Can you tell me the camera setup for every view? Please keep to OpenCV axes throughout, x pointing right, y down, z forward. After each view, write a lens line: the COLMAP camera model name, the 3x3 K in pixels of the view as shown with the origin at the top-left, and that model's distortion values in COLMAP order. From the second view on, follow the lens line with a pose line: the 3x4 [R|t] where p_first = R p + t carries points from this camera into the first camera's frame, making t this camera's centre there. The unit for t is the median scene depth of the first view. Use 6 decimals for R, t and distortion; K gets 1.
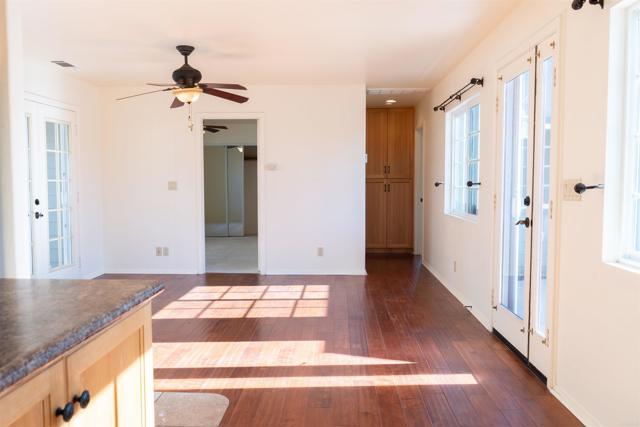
lens RADIAL K [[513.3, 0, 320.0], [0, 513.3, 213.5], [0, 0, 1]] dist [0.002384, -0.004401]
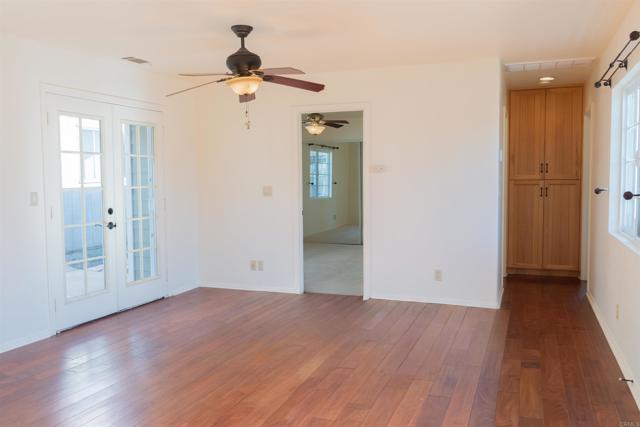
lens RADIAL K [[540.4, 0, 320.0], [0, 540.4, 213.5], [0, 0, 1]] dist [-0.005417, -0.000132]
pose [[0.945774, 0.014234, -0.324512, 0.106284], [-0.012706, 0.999896, 0.006827, -0.025675], [0.324576, -0.002333, 0.945857, 0.170200]]
